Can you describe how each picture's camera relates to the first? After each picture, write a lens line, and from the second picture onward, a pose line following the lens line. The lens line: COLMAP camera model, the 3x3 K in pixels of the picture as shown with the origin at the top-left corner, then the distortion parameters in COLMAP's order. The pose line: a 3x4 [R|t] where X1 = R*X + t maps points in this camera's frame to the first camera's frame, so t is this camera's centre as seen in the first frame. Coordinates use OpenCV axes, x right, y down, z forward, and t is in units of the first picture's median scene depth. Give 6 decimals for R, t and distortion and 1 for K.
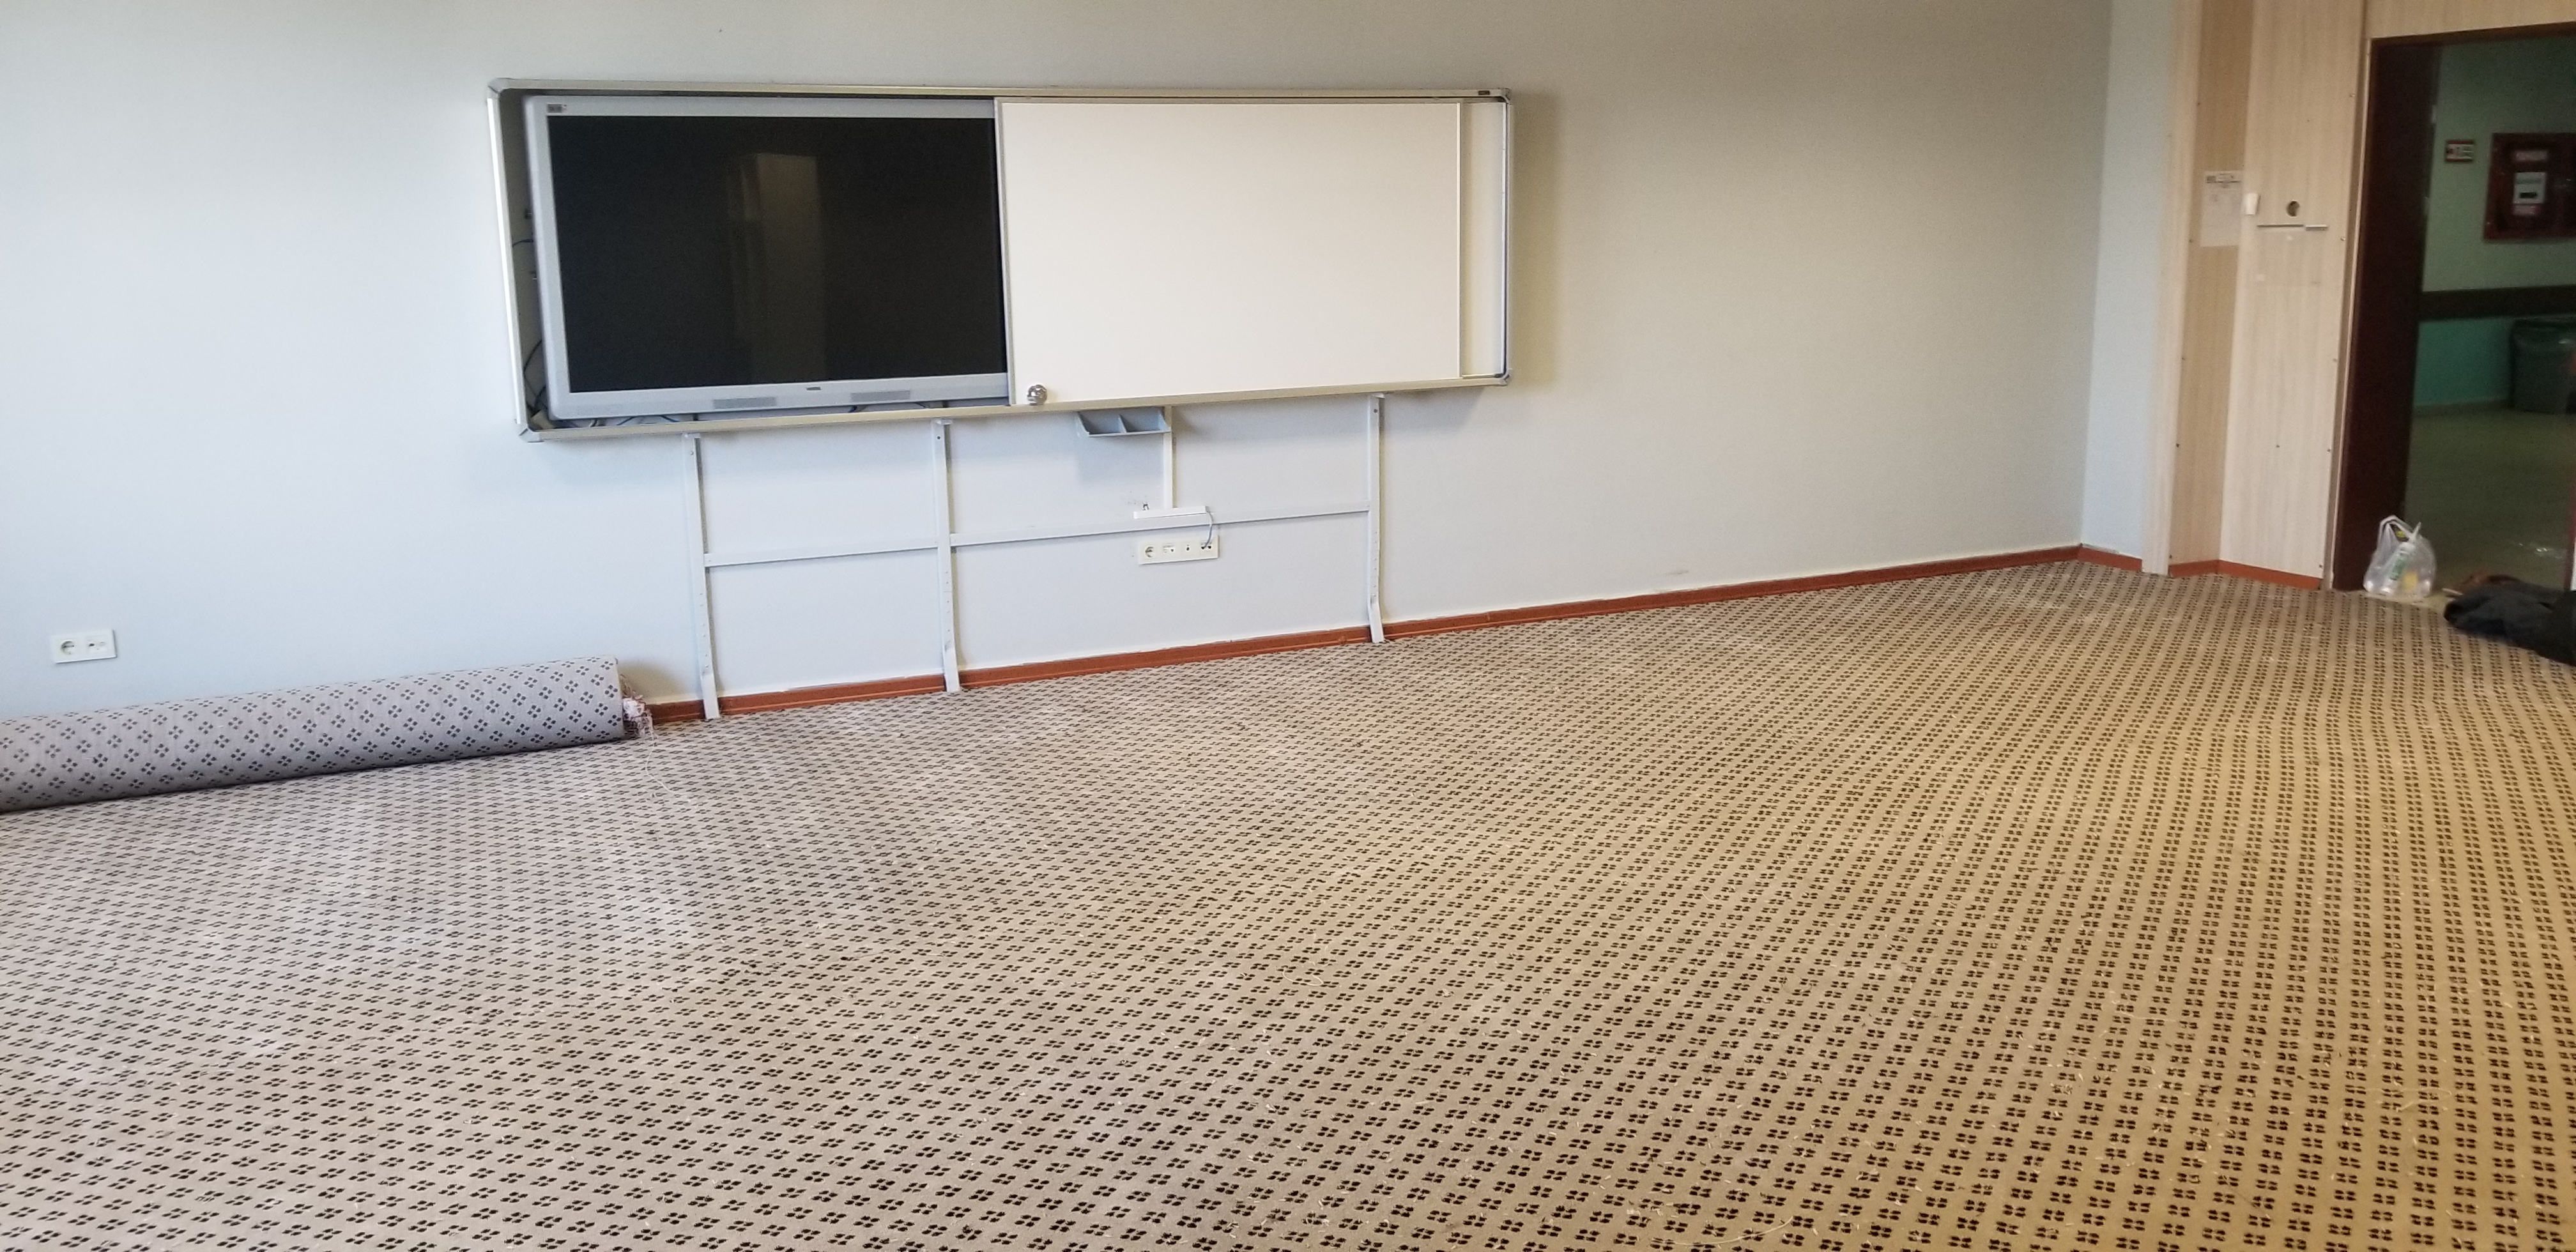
lens RADIAL K [[2017.0, 0, 1279.2], [0, 2017.0, 574.6], [0, 0, 1]] dist [0.129827, -0.304153]
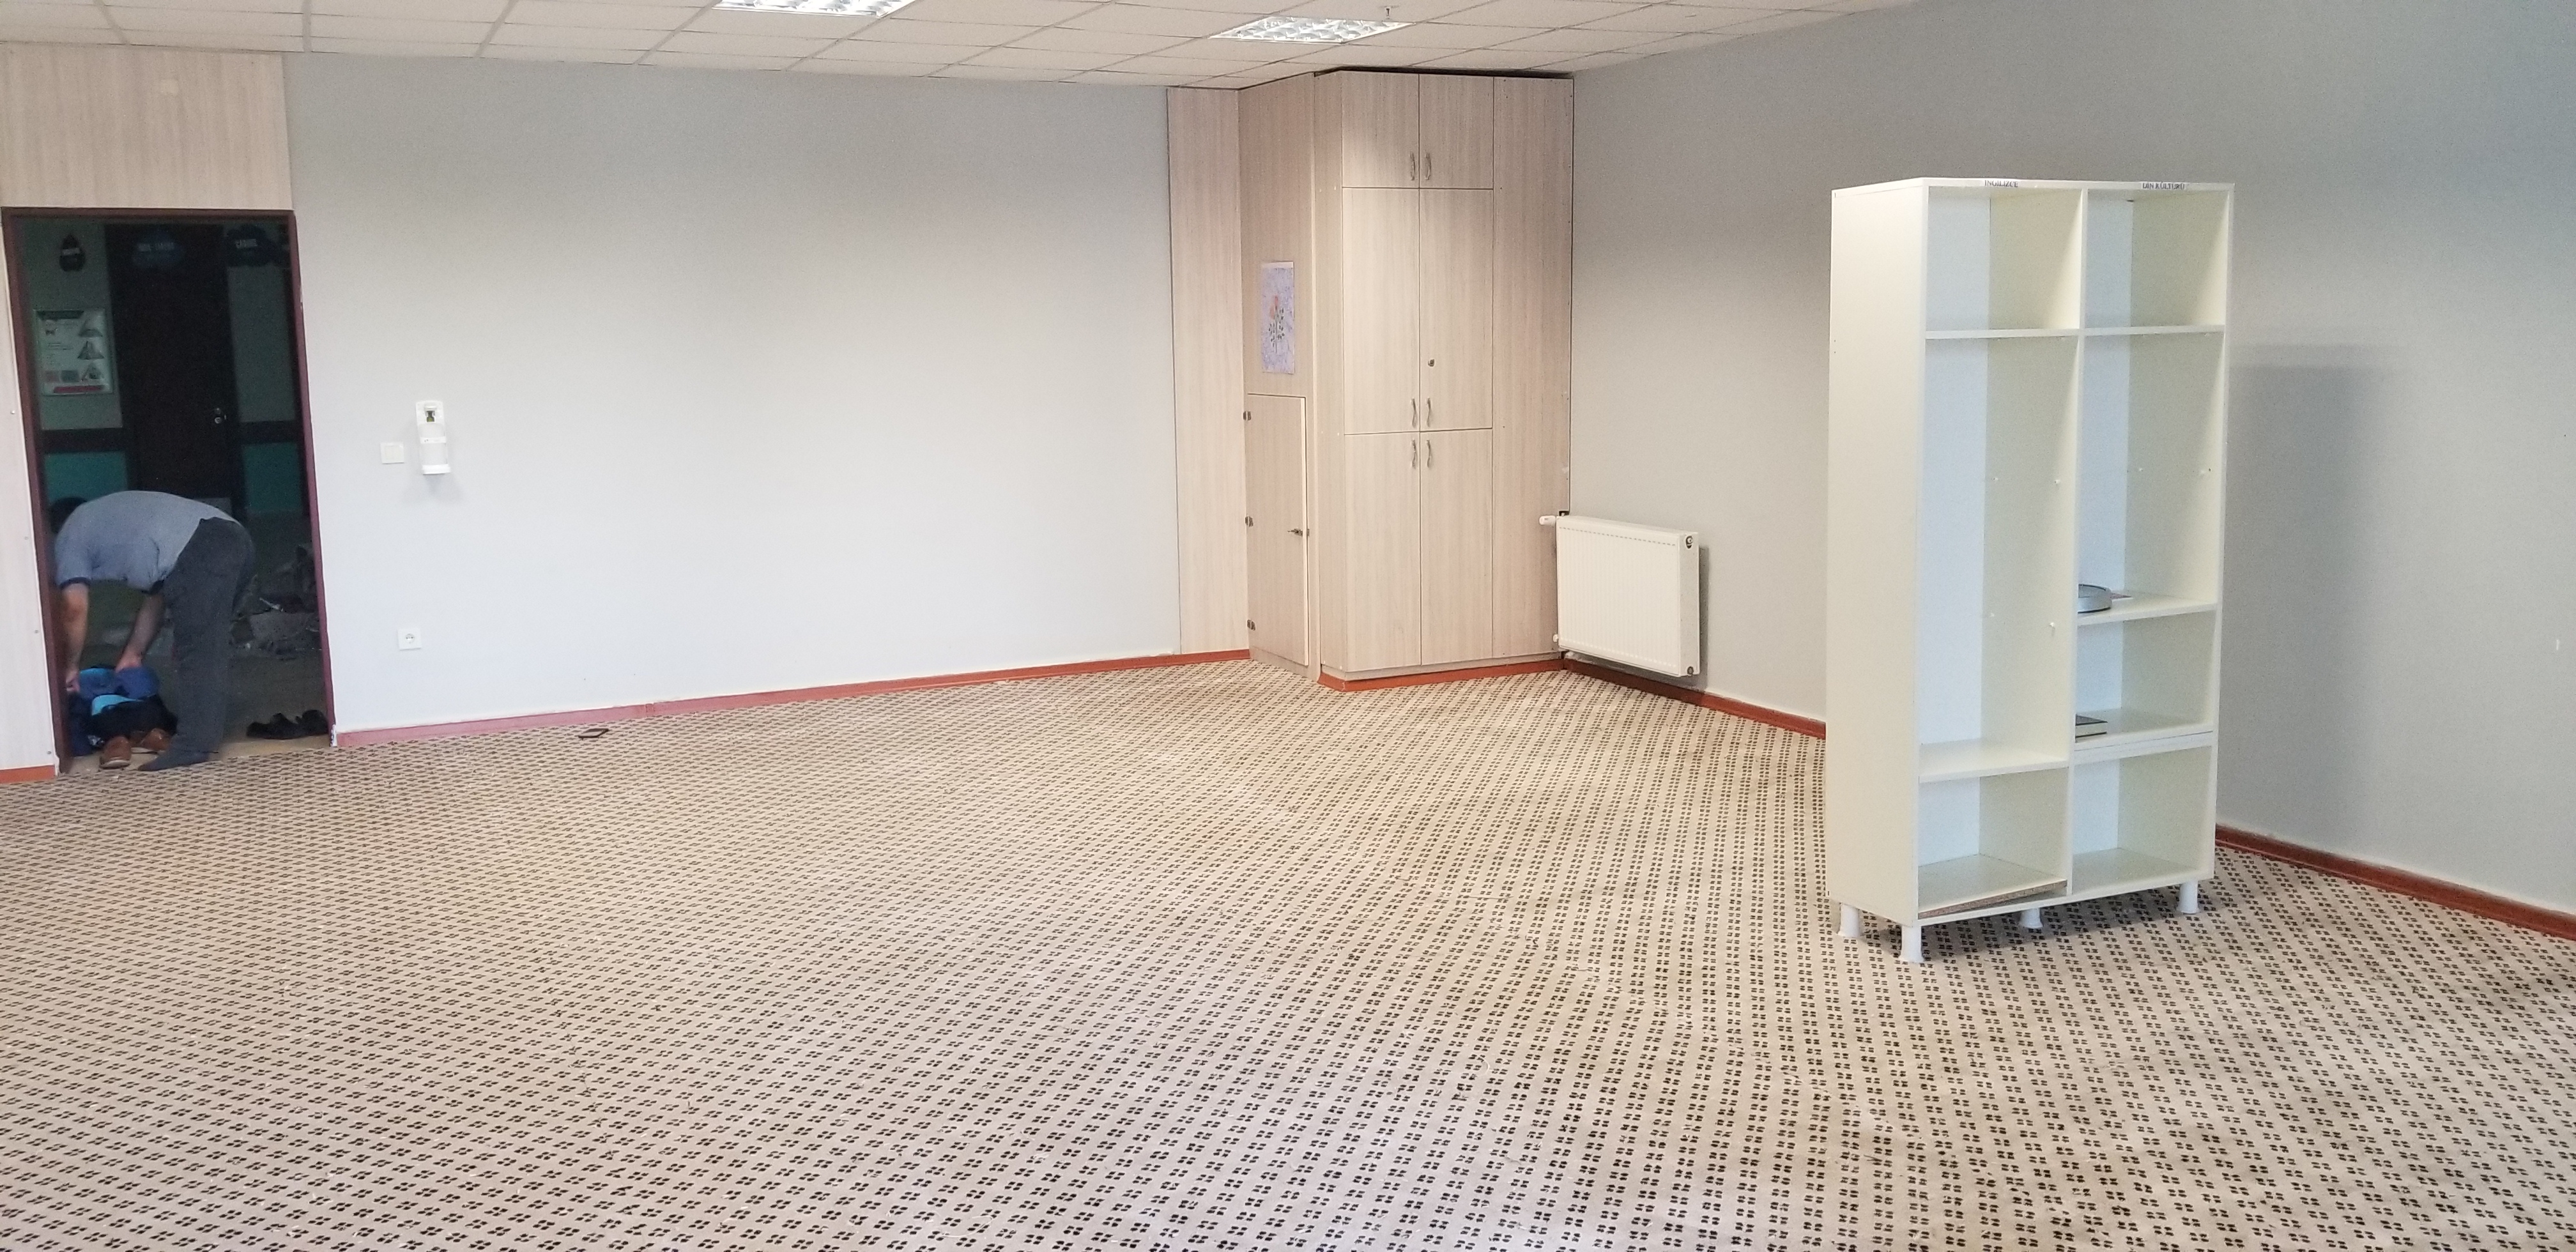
lens RADIAL K [[2020.8, 0, 1286.1], [0, 2020.8, 577.9], [0, 0, 1]] dist [0.087786, -0.151722]
pose [[-0.038455, -0.108147, 0.993391, -0.666289], [0.195344, 0.974132, 0.113612, -0.117267], [-0.979981, 0.198422, -0.016334, 0.650057]]
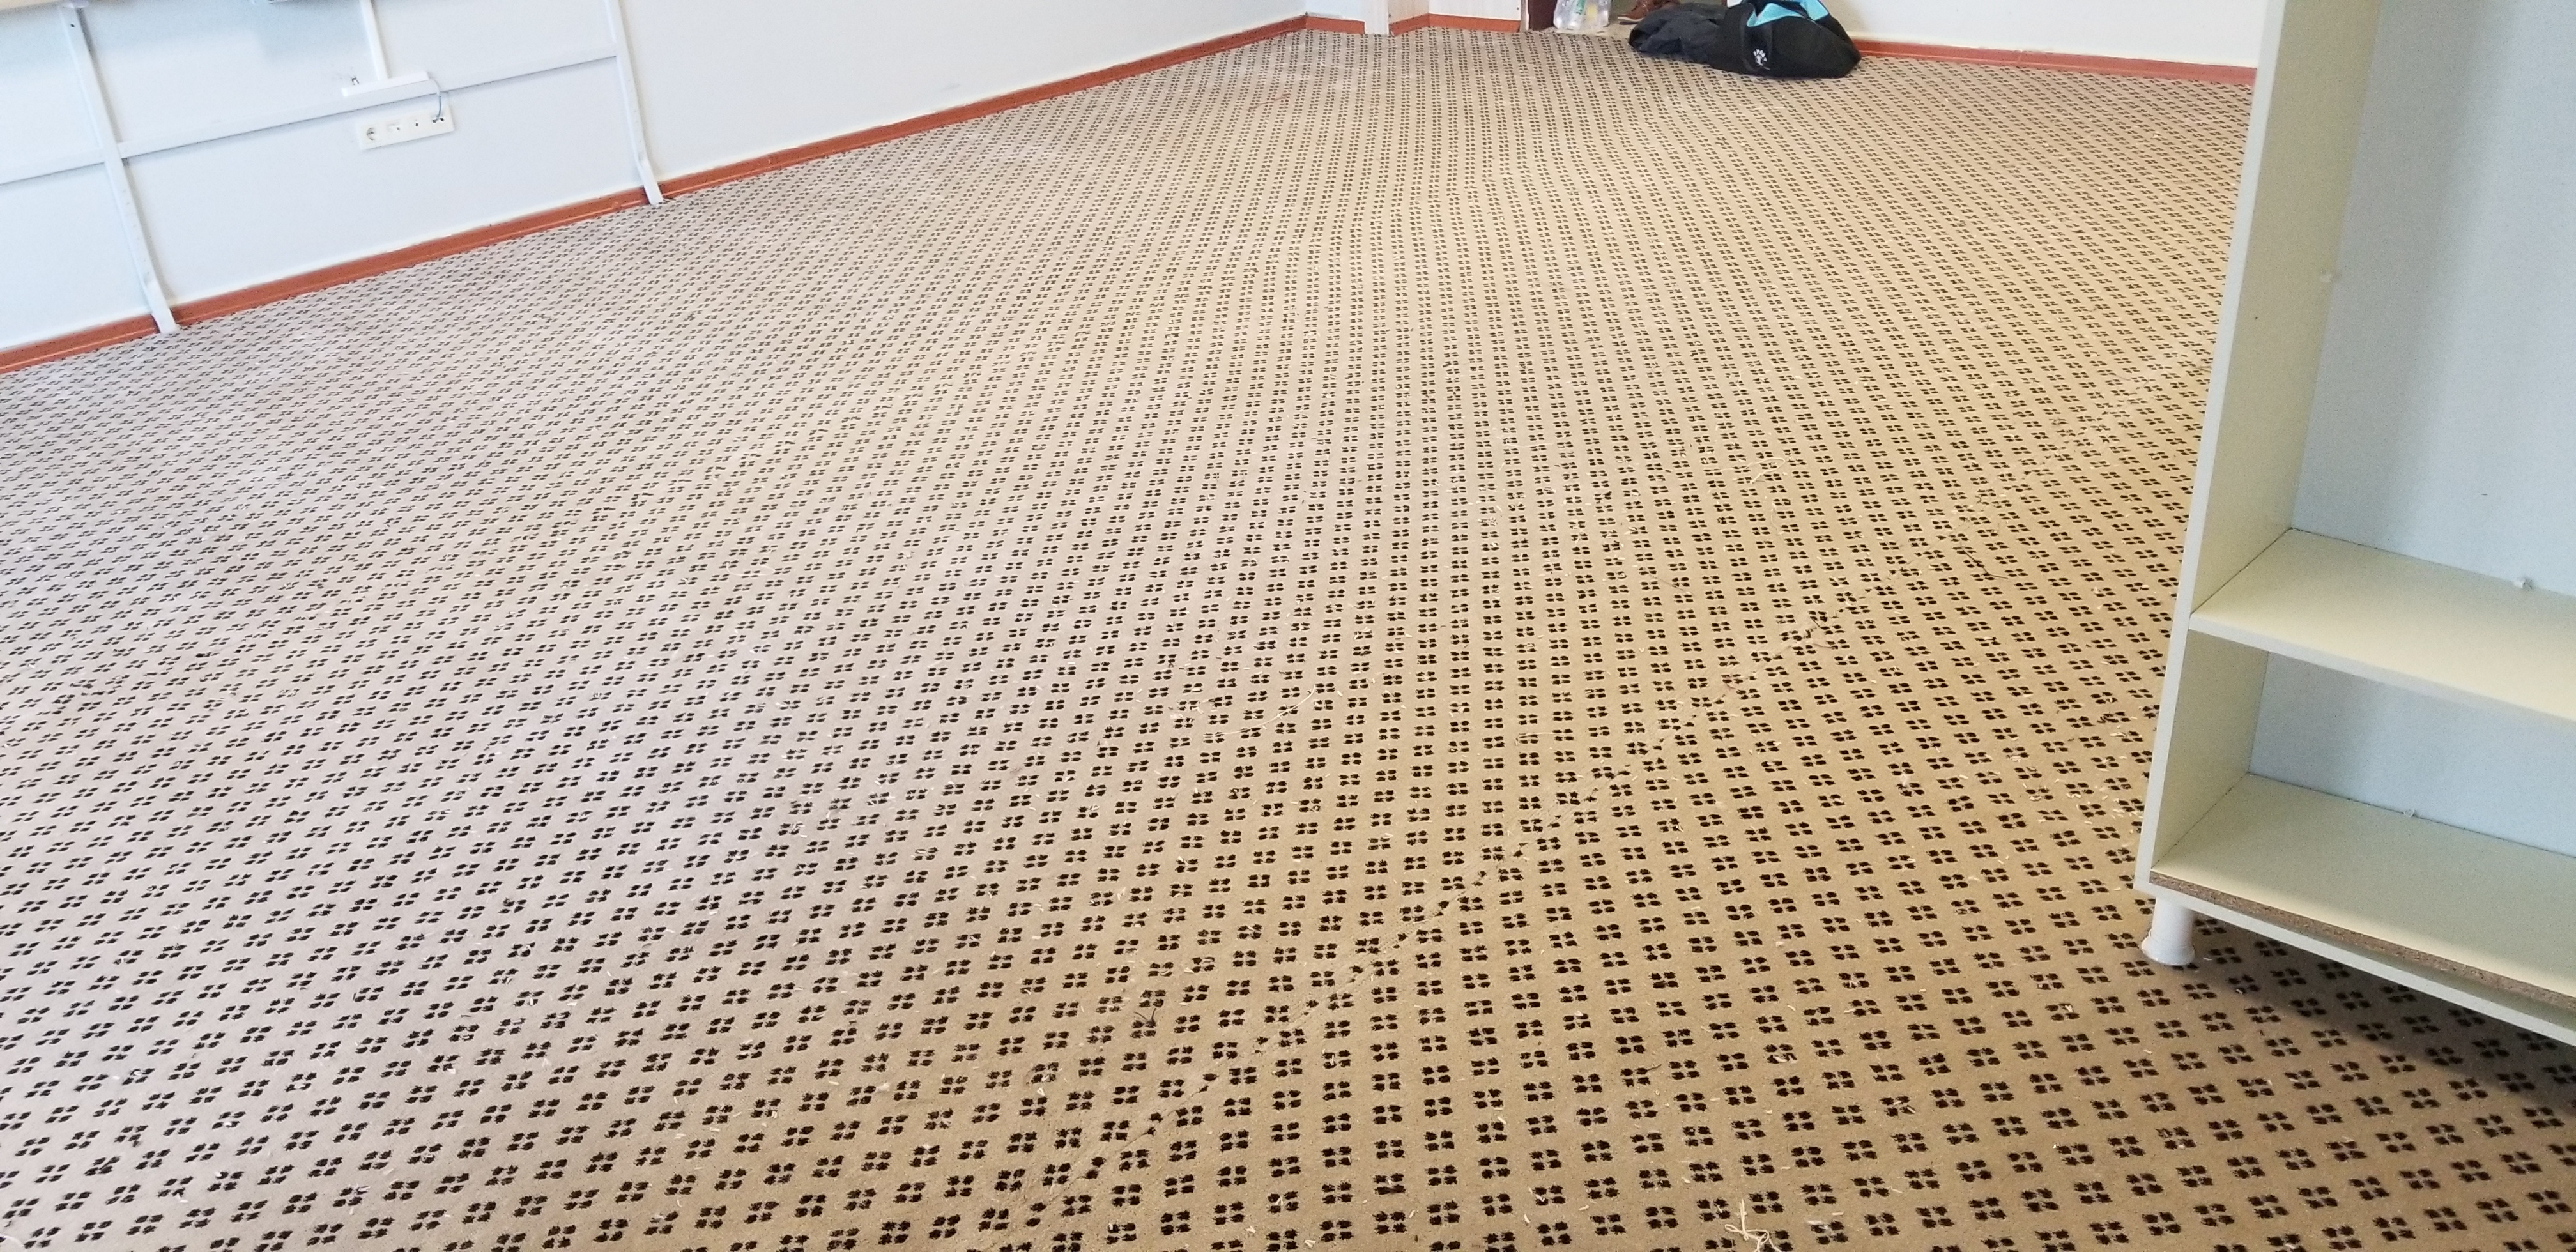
lens RADIAL K [[2007.1, 0, 1263.8], [0, 2007.1, 585.0], [0, 0, 1]] dist [0.110712, -0.202625]
pose [[0.913464, -0.208715, 0.349317, -0.079302], [0.119713, 0.958289, 0.259521, -0.009110], [-0.388912, -0.195245, 0.900348, 0.038960]]
